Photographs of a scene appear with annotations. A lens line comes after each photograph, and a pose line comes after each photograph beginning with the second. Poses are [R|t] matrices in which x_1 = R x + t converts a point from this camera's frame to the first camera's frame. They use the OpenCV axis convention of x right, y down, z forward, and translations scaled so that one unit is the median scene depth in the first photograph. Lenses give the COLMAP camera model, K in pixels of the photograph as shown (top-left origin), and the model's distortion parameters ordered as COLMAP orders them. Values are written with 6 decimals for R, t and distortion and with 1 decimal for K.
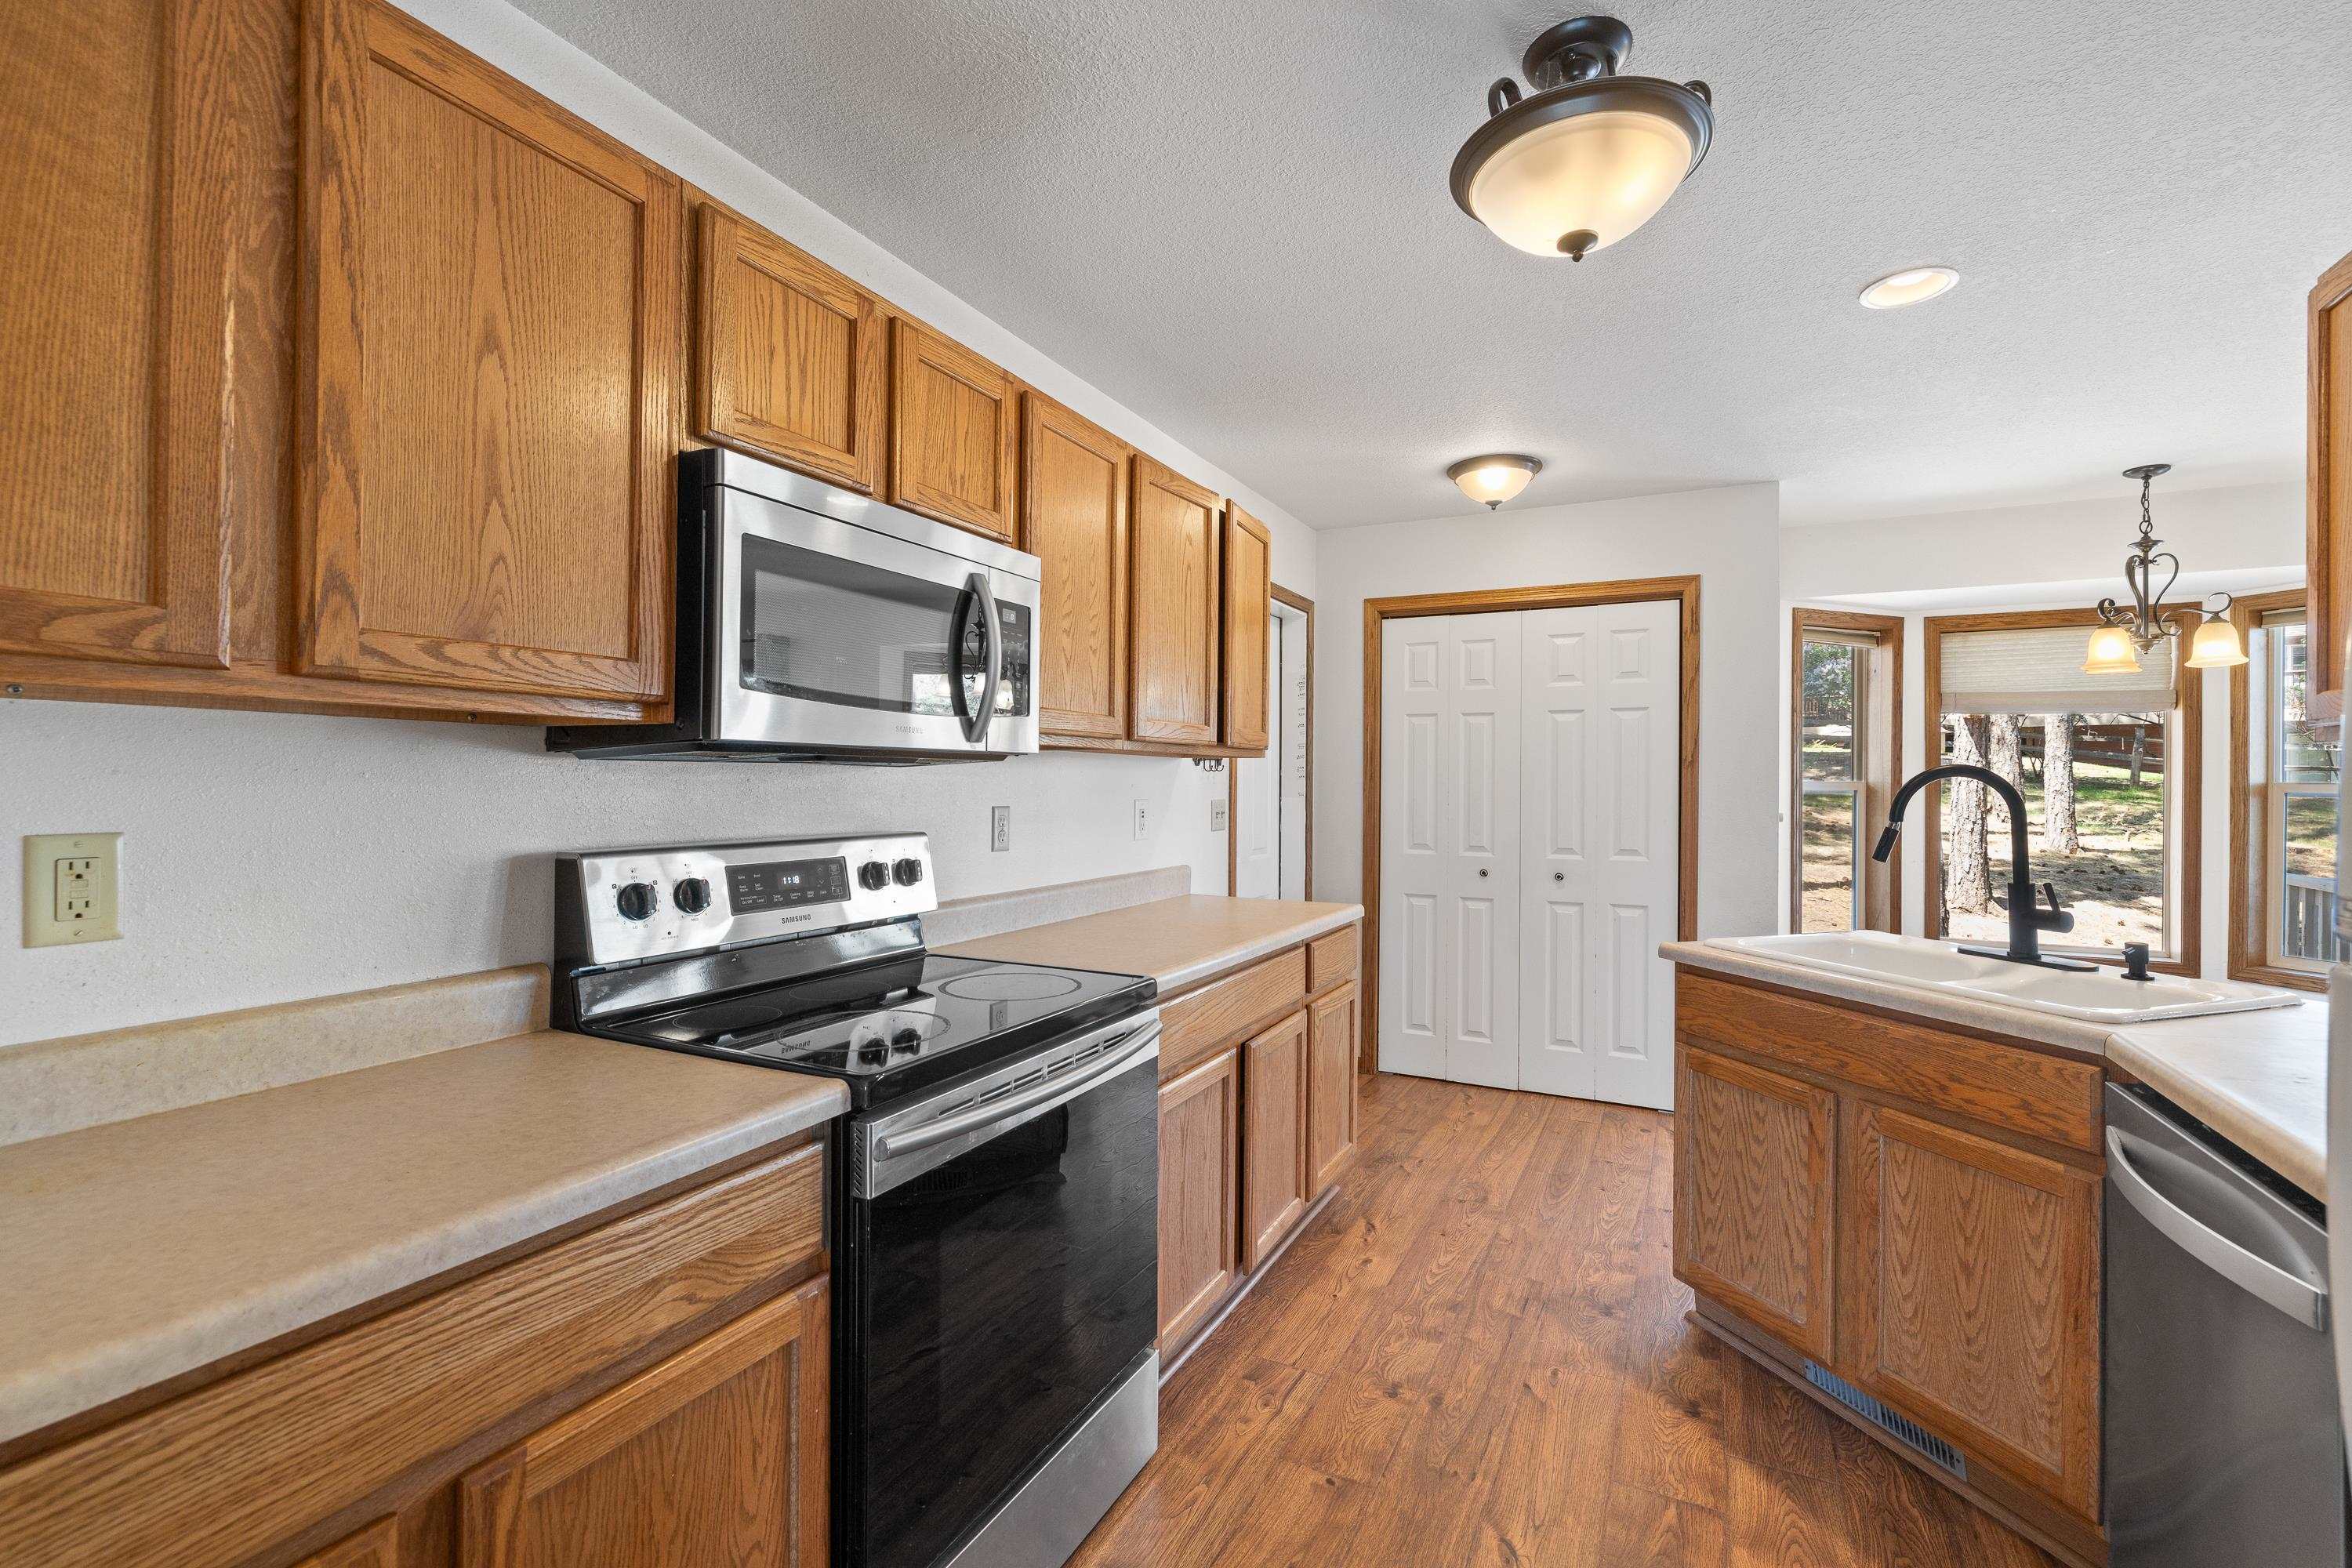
lens RADIAL K [[1018.4, 0, 1180.7], [0, 1018.4, 785.3], [0, 0, 1]] dist [-0.007868, 0.001375]
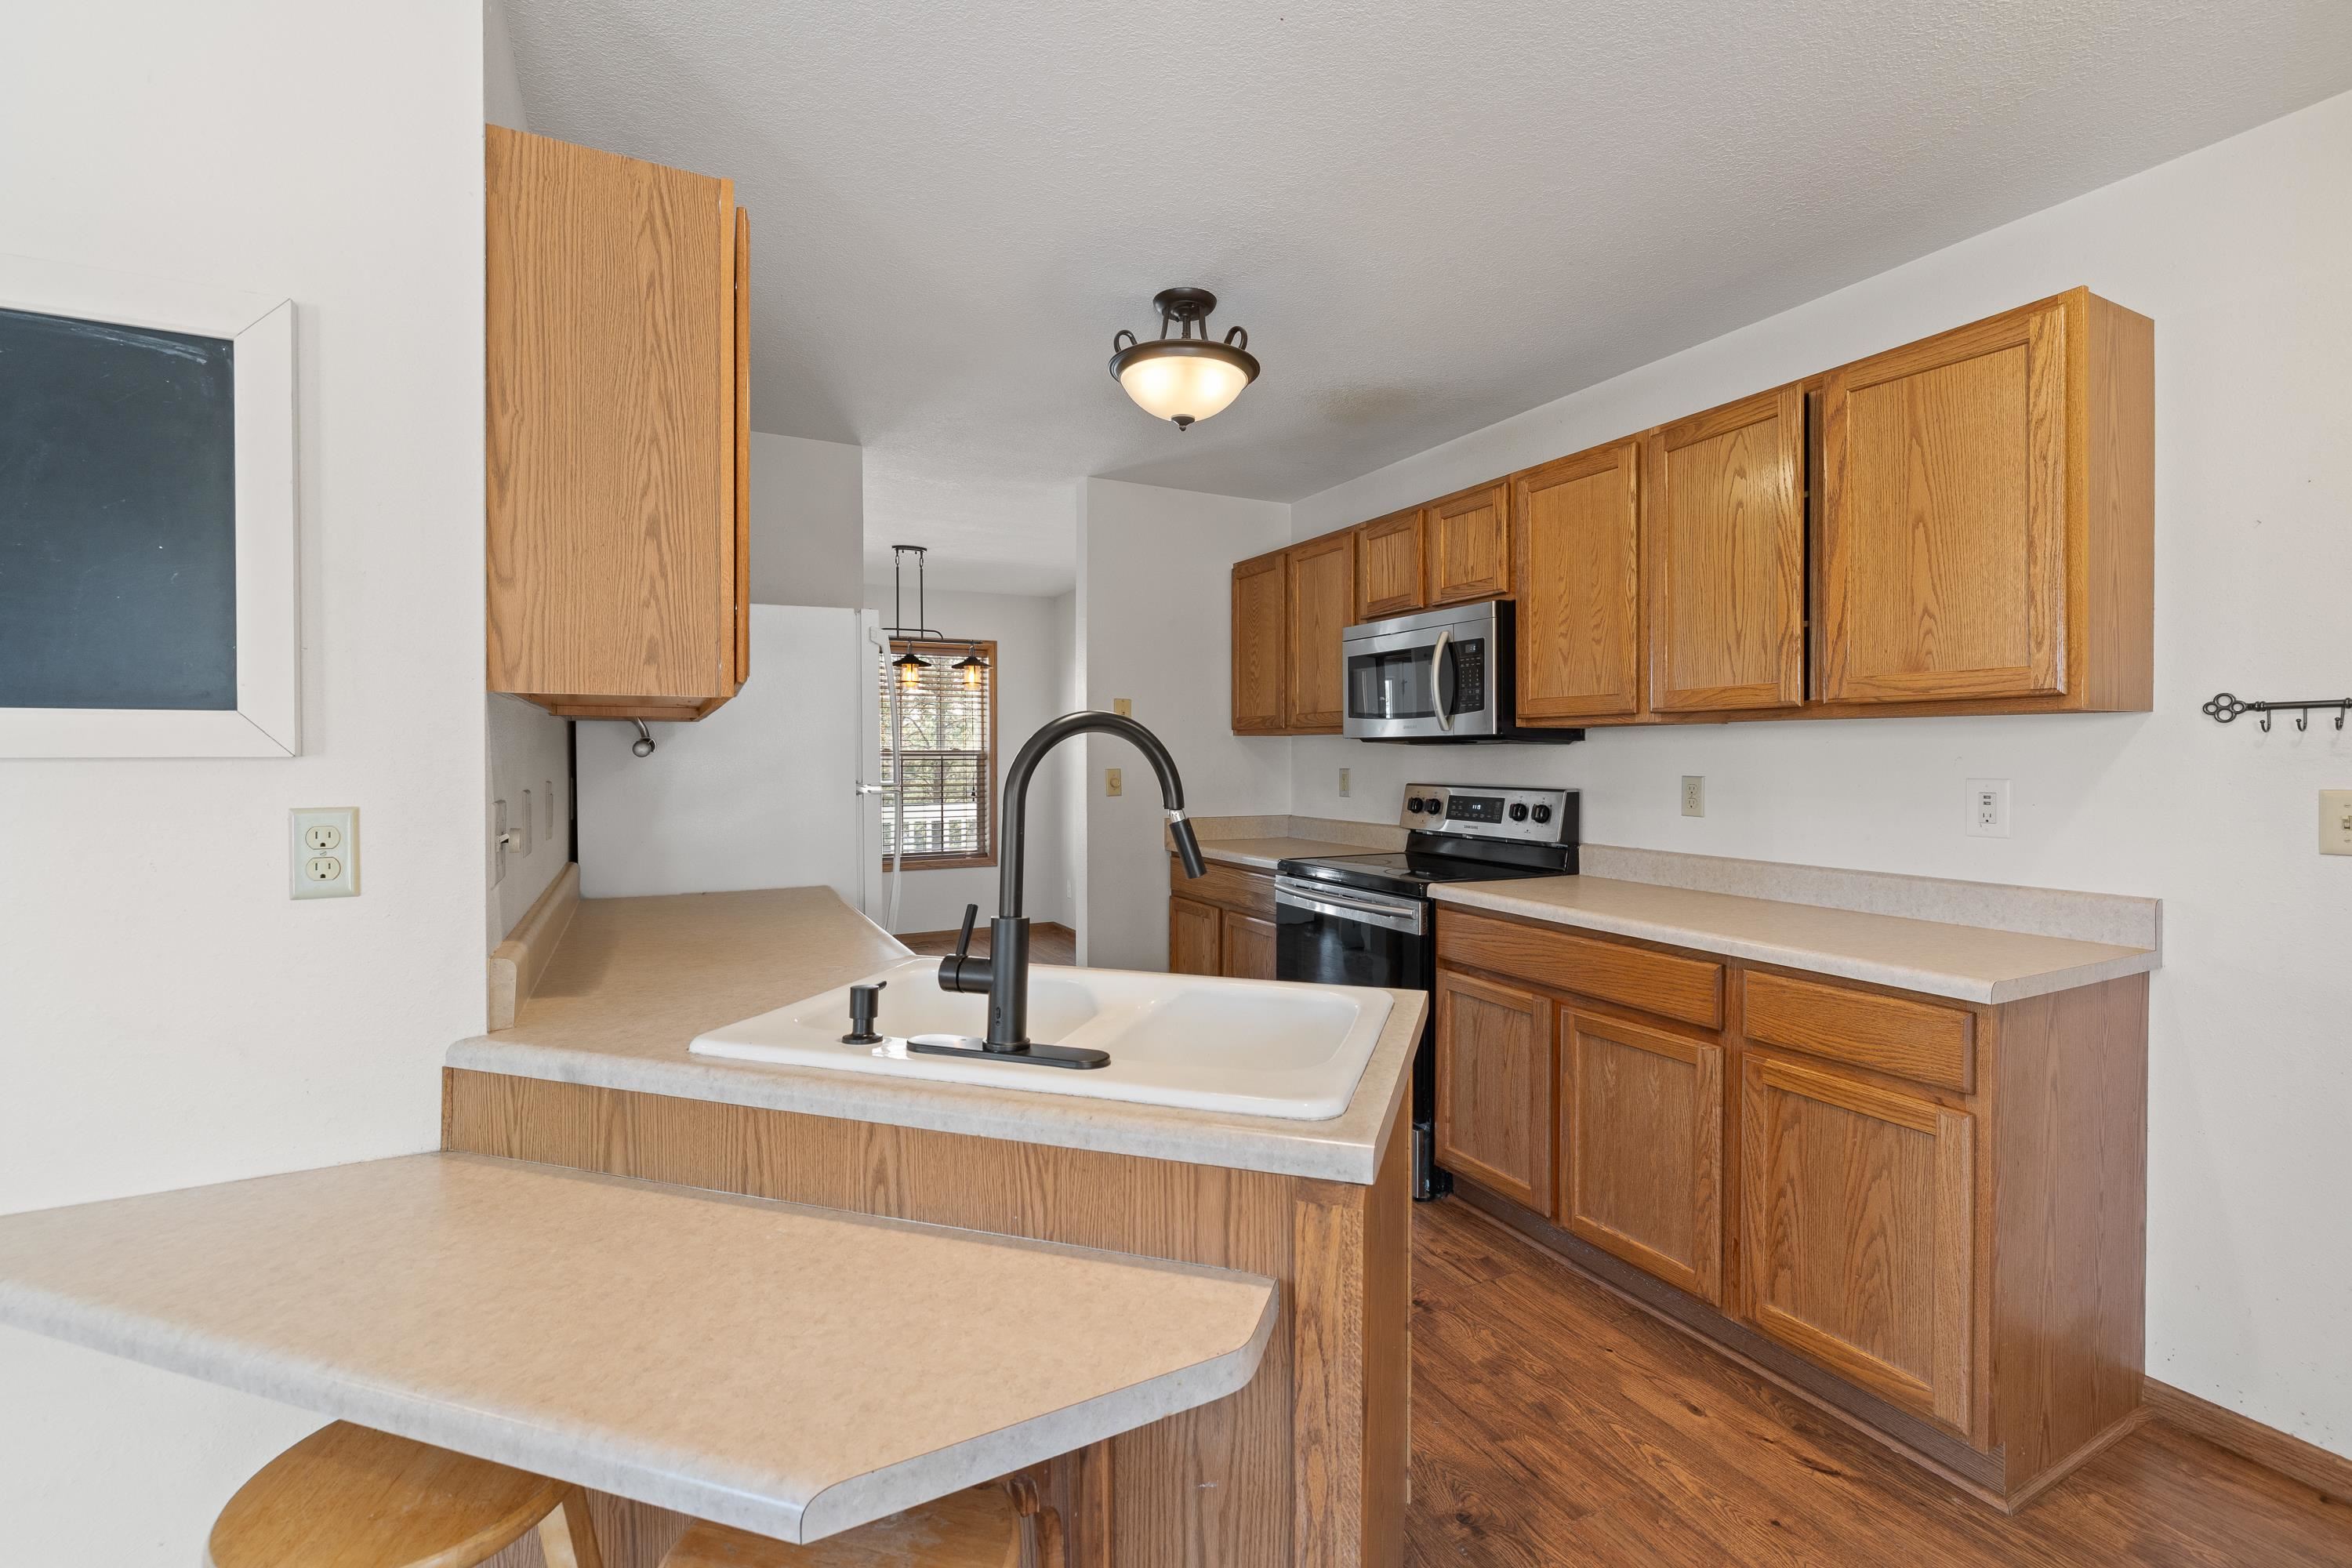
lens RADIAL K [[1018.4, 0, 1172.1], [0, 1018.4, 784.4], [0, 0, 1]] dist [-0.007868, 0.001375]
pose [[-0.598433, 0.025275, -0.800774, 1.309052], [0.002489, 0.999556, 0.029690, -0.004890], [0.801169, 0.015774, -0.598231, 1.506003]]
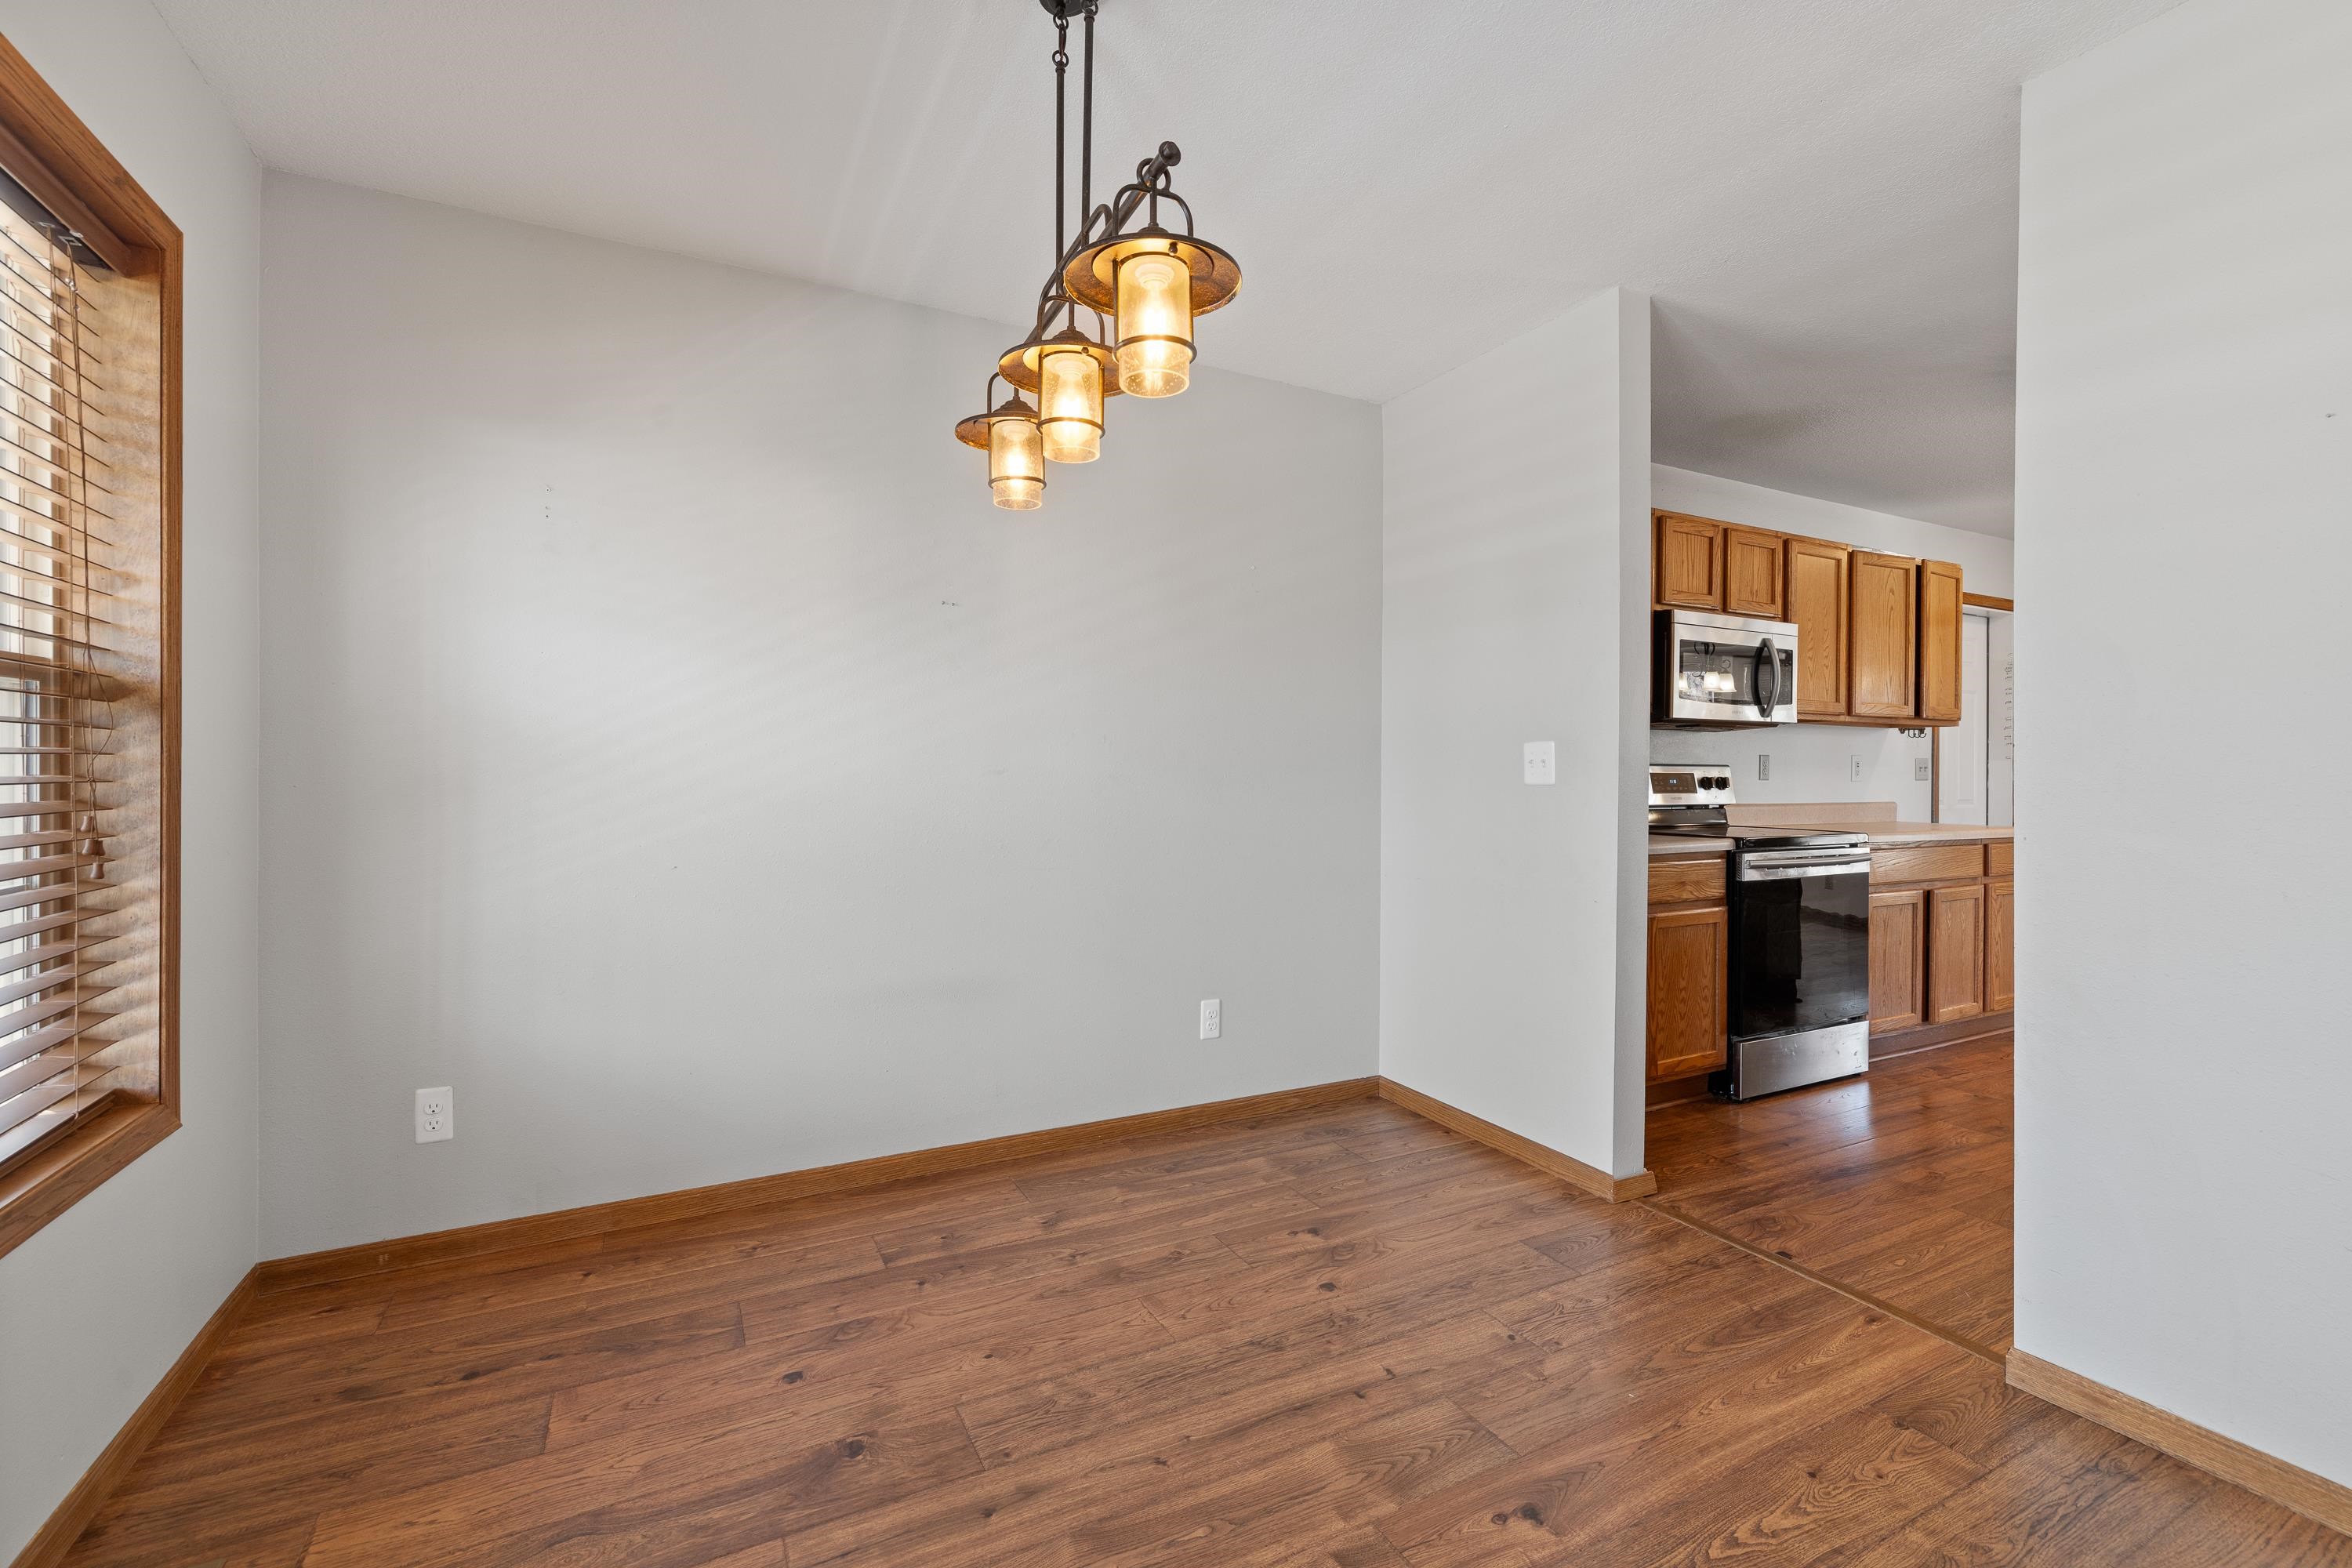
lens RADIAL K [[1018.4, 0, 1211.5], [0, 1018.4, 778.2], [0, 0, 1]] dist [-0.007868, 0.001375]
pose [[0.822290, -0.003104, -0.569060, 0.049459], [0.001224, 0.999992, -0.003686, 0.083858], [0.569067, 0.002335, 0.822288, -1.279195]]
